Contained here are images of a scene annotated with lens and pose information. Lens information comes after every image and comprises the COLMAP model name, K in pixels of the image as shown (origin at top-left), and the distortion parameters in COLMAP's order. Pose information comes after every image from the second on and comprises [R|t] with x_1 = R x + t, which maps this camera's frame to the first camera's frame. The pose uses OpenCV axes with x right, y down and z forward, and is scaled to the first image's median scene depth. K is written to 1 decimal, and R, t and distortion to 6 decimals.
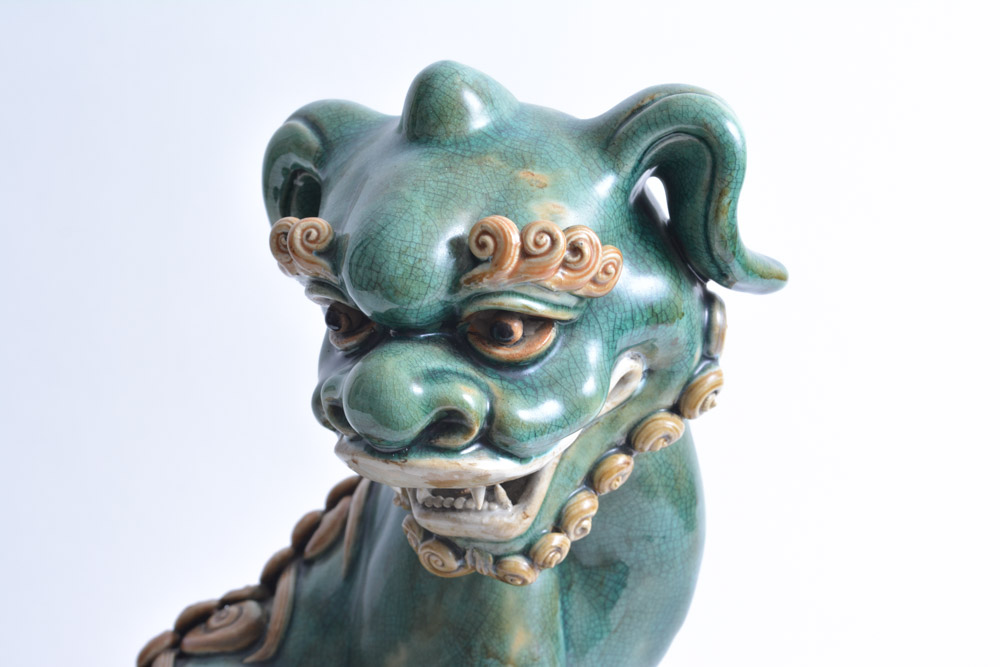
lens RADIAL K [[1684.0, 0, 502.4], [0, 1684.0, 384.9], [0, 0, 1]] dist [0.067010, 0.000000]
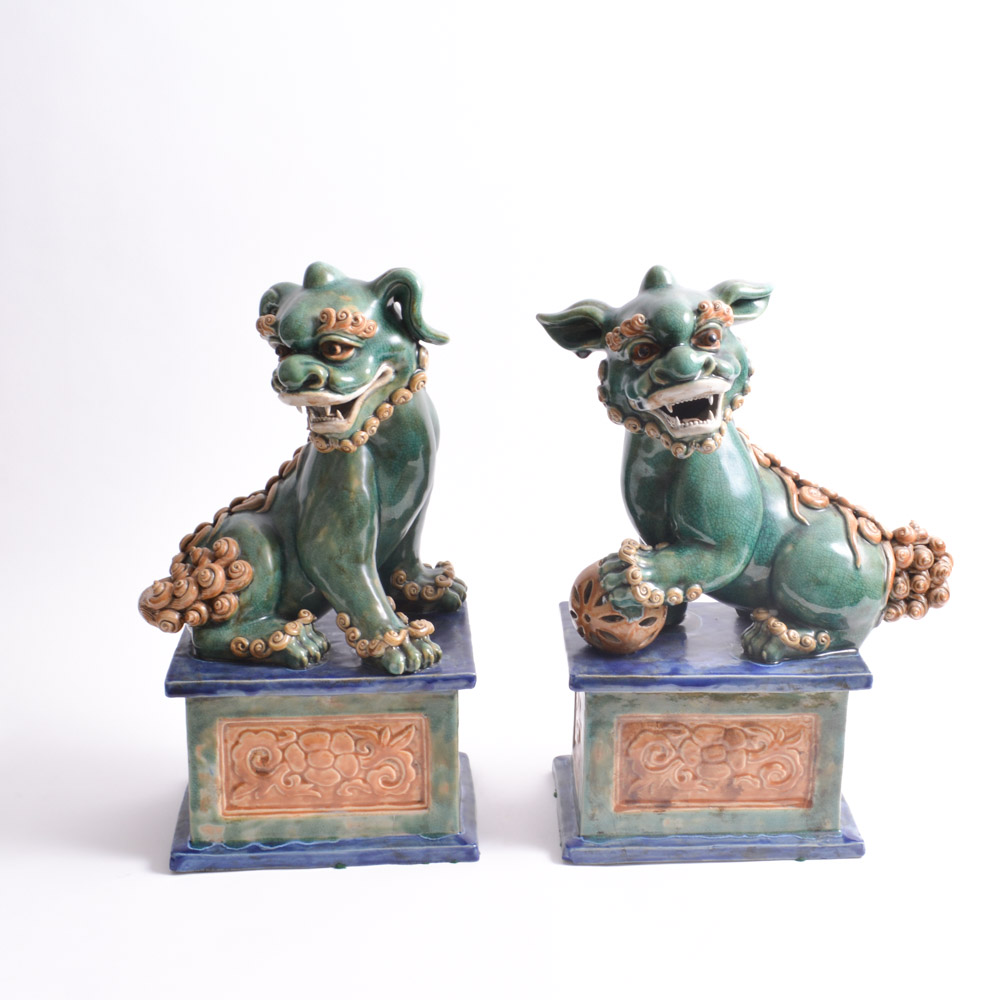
lens RADIAL K [[1460.0, 0, 559.3], [0, 1460.0, 417.8], [0, 0, 1]] dist [-0.087071, 0.000000]
pose [[0.999563, -0.026255, -0.013611, 0.389369], [0.023605, 0.985567, -0.167635, 0.476315], [0.017816, 0.167240, 0.985755, -1.333960]]
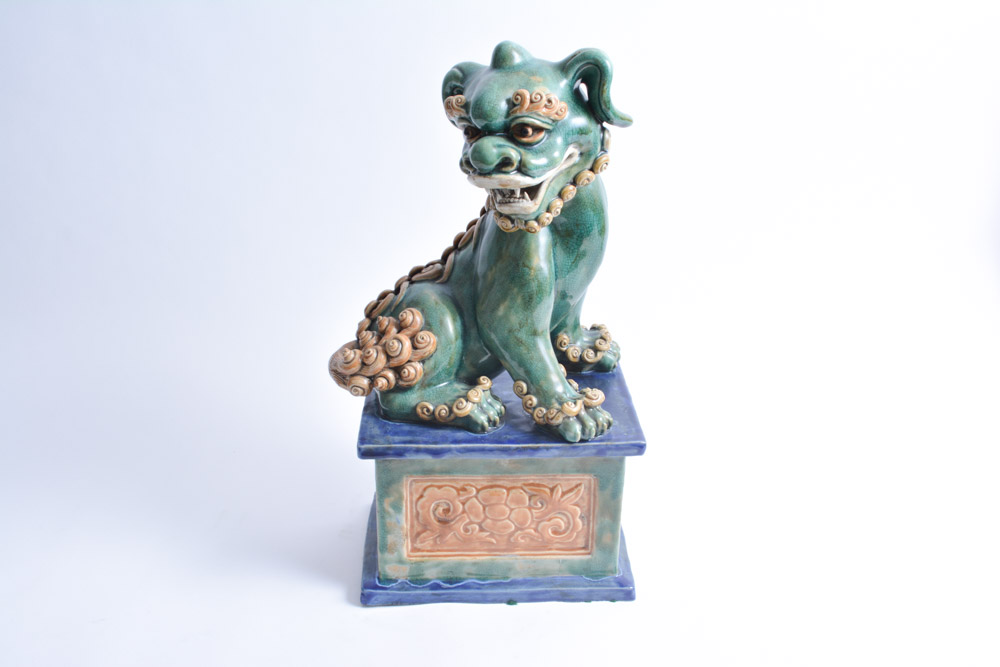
lens RADIAL K [[969.5, 0, 498.0], [0, 969.5, 334.7], [0, 0, 1]] dist [-0.056953, 0.000000]
pose [[0.996522, 0.002347, -0.083301, 0.086228], [-0.001317, 0.999922, 0.012417, 0.274326], [0.083324, -0.012264, 0.996447, -0.607238]]
